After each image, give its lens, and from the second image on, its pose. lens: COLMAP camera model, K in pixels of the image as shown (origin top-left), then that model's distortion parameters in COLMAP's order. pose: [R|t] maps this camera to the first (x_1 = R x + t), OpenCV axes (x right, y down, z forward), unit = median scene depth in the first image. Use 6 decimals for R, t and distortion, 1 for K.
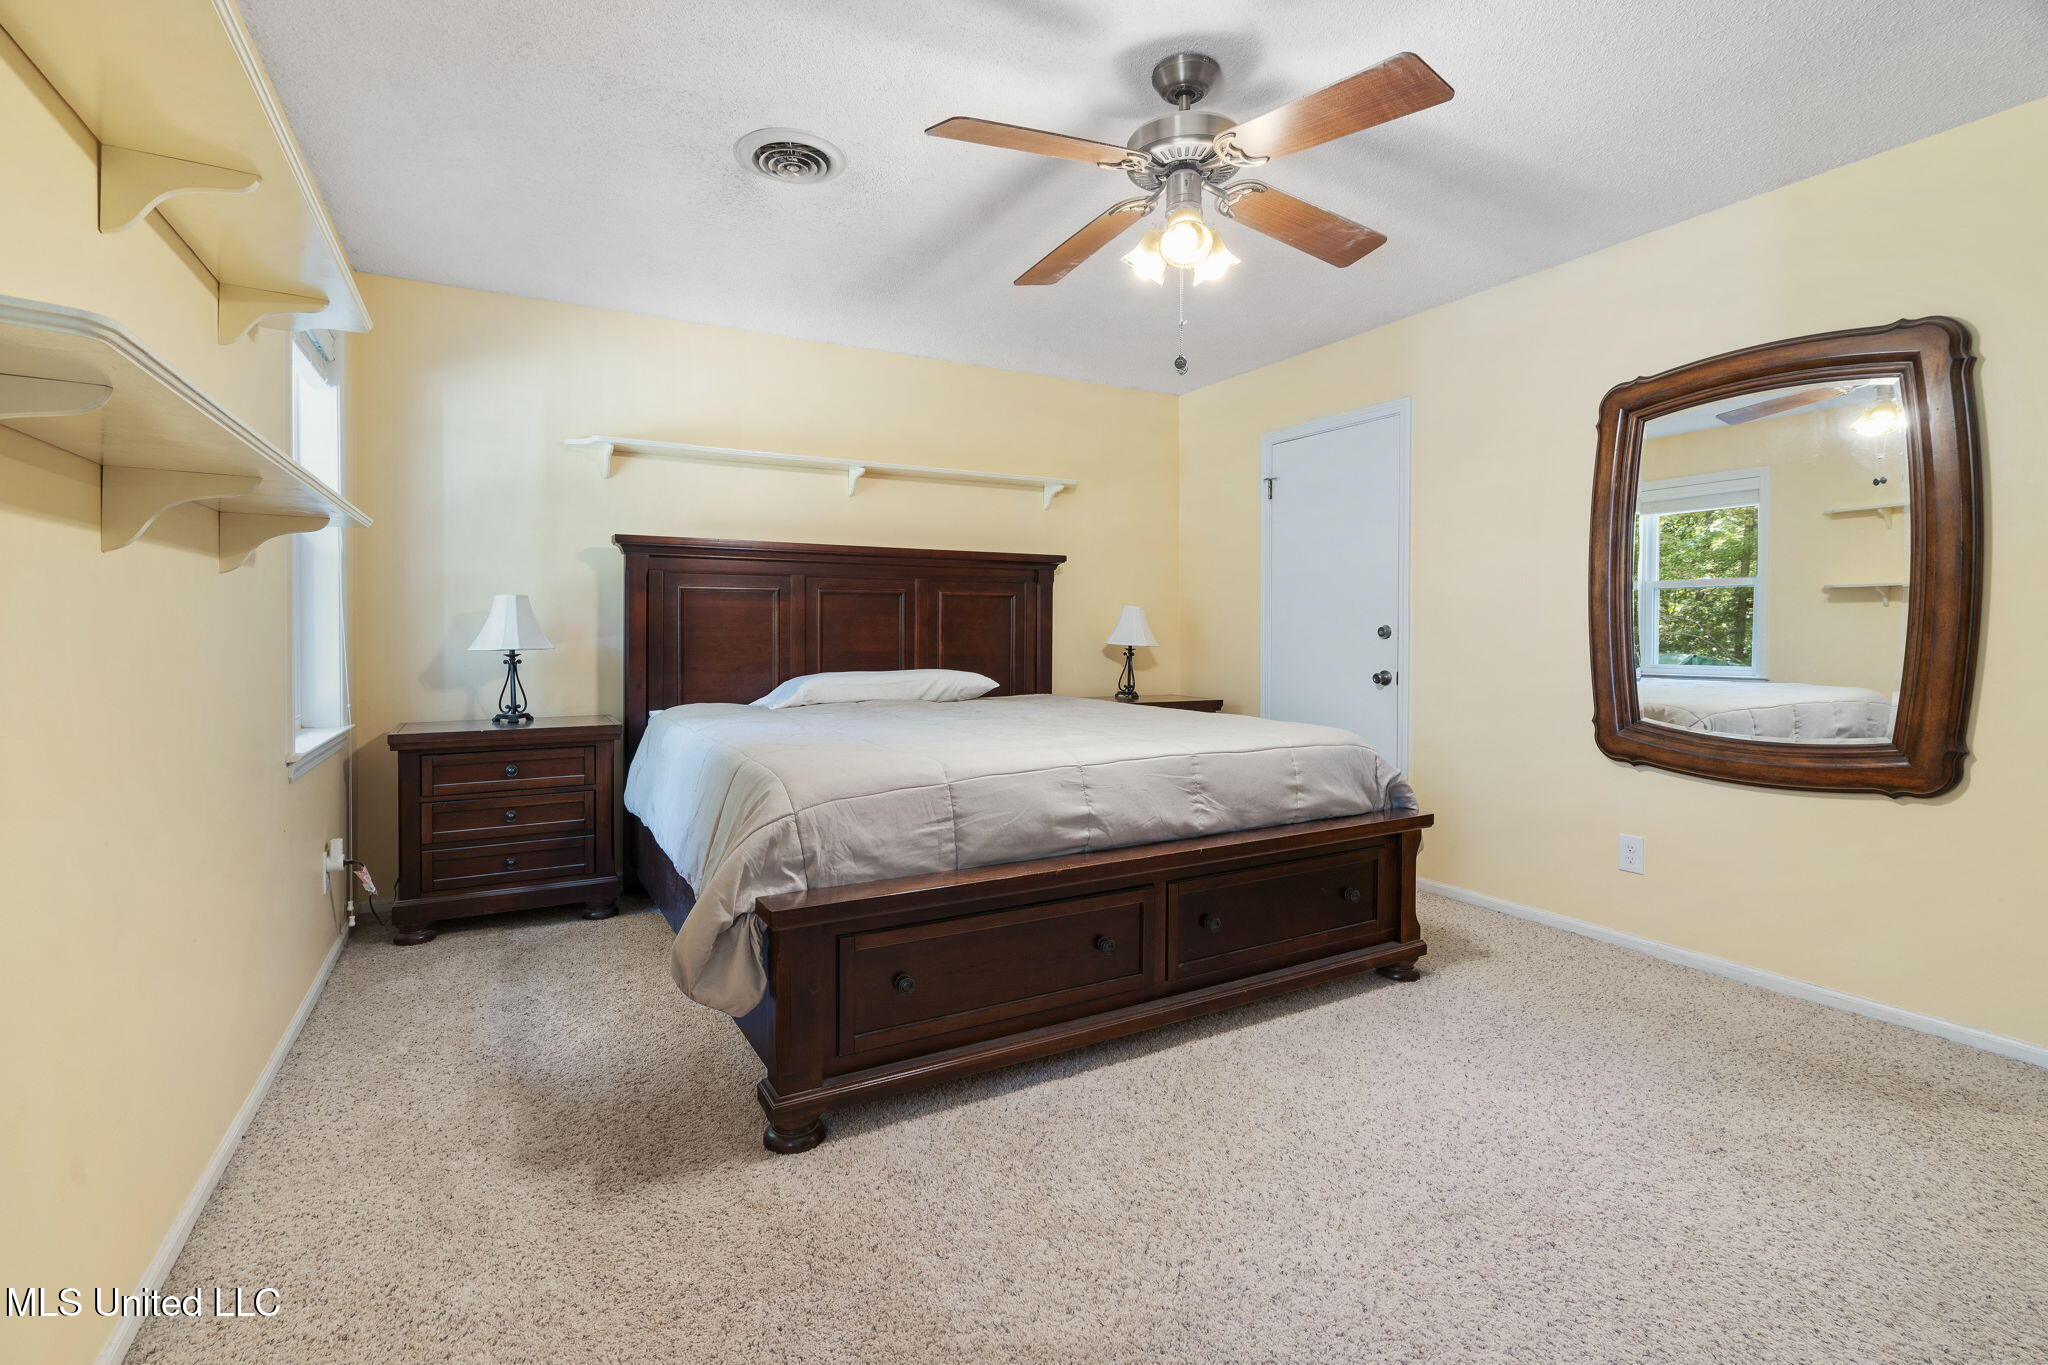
lens RADIAL K [[929.9, 0, 1028.8], [0, 929.9, 633.8], [0, 0, 1]] dist [0.002935, 0.000671]
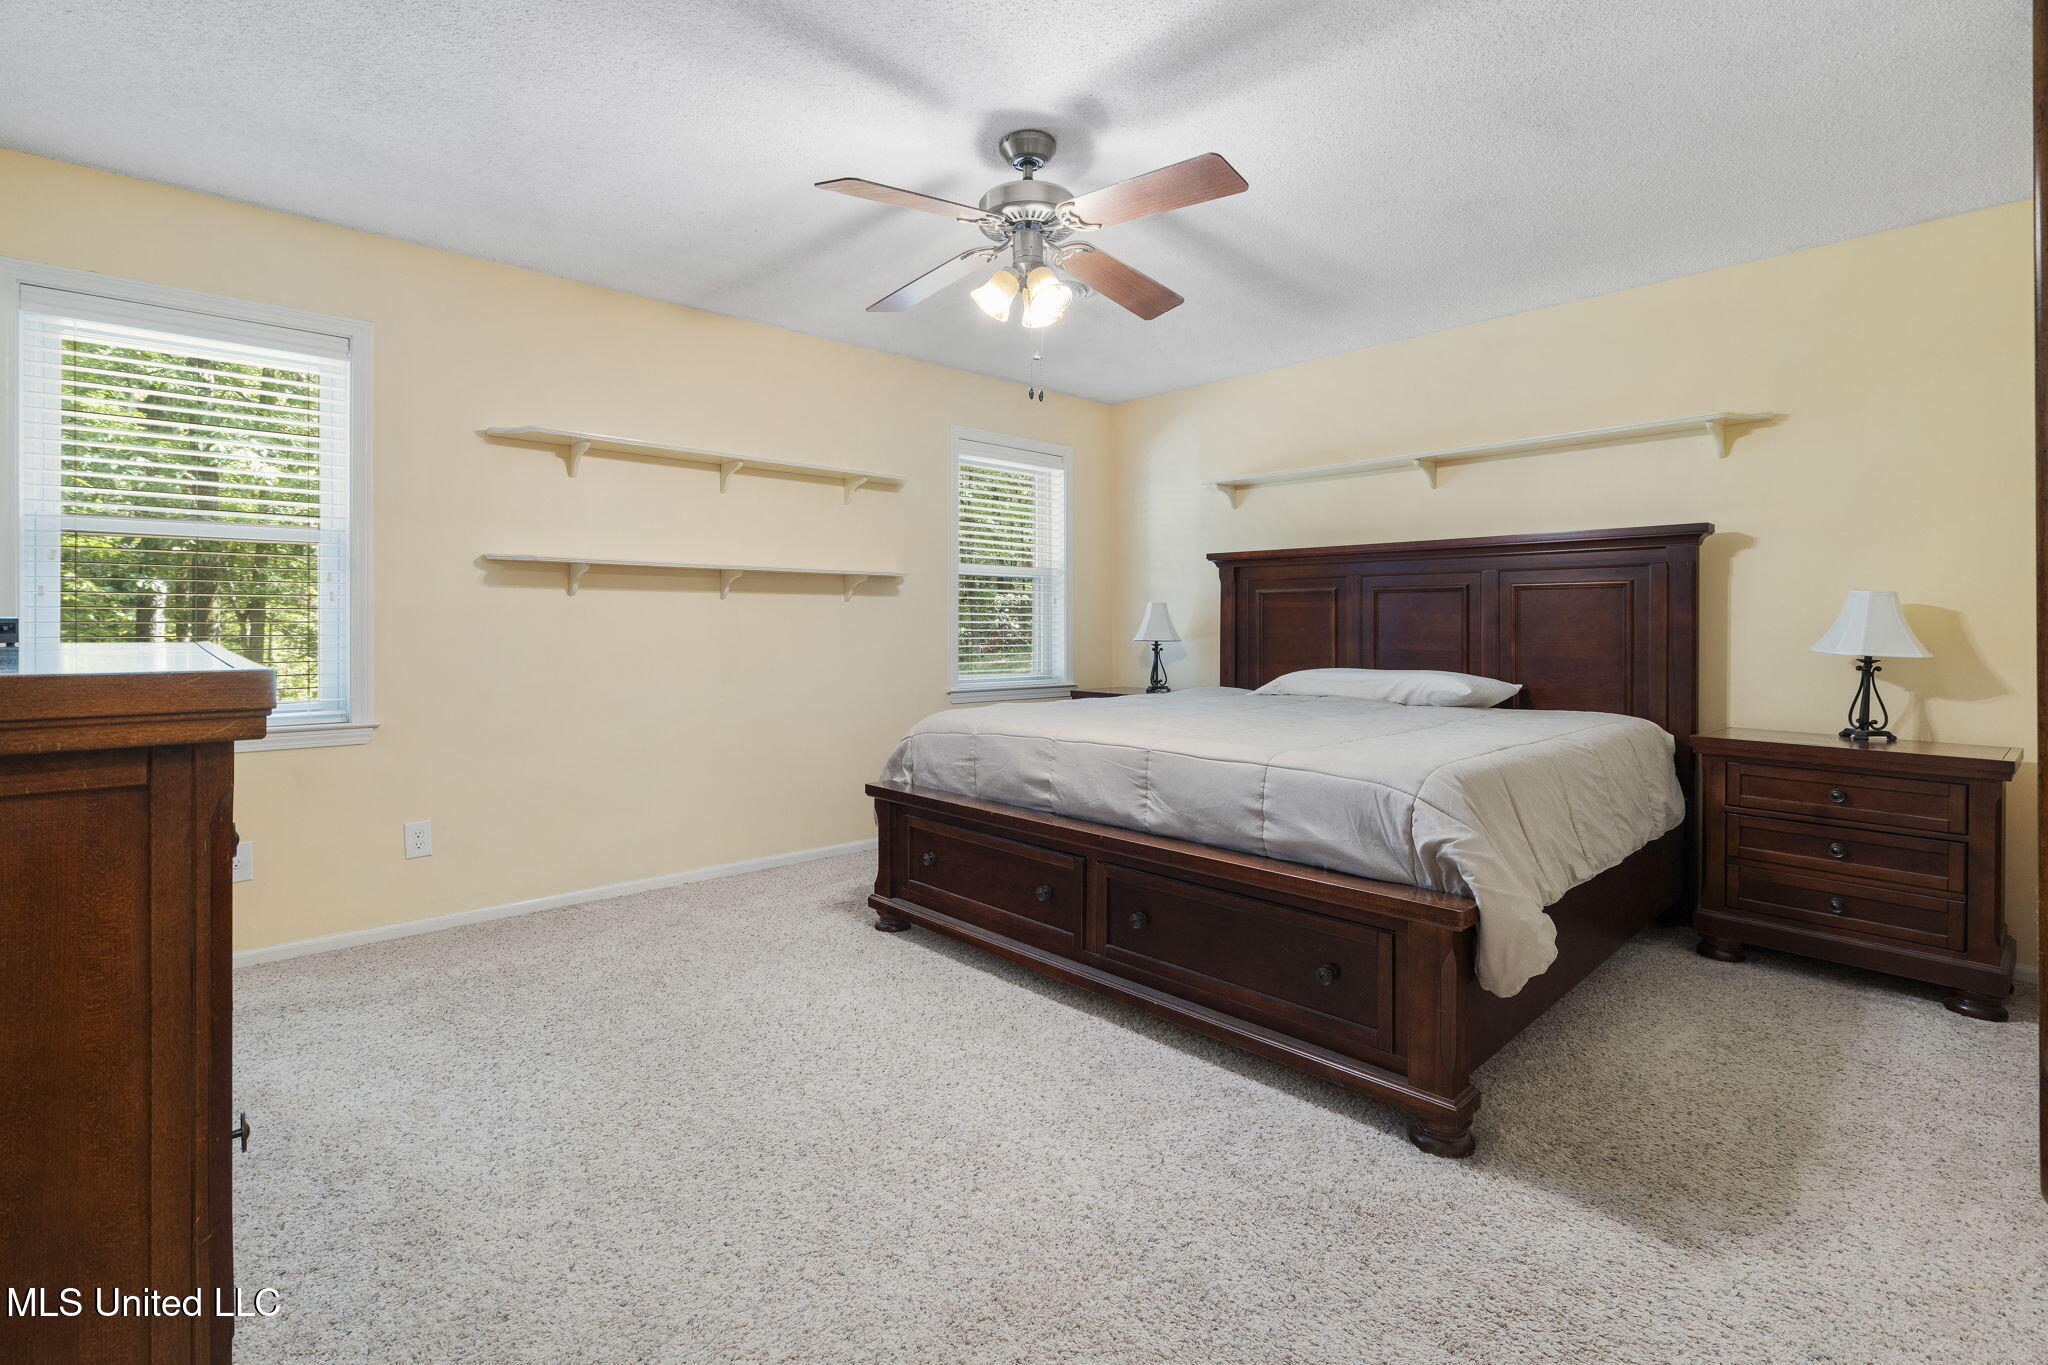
lens RADIAL K [[929.9, 0, 1028.8], [0, 929.9, 633.8], [0, 0, 1]] dist [0.002935, 0.000671]
pose [[0.253018, 0.006332, -0.967441, 1.085035], [-0.008153, 0.999957, 0.004412, 0.002043], [0.967427, 0.006771, 0.253059, 0.609713]]
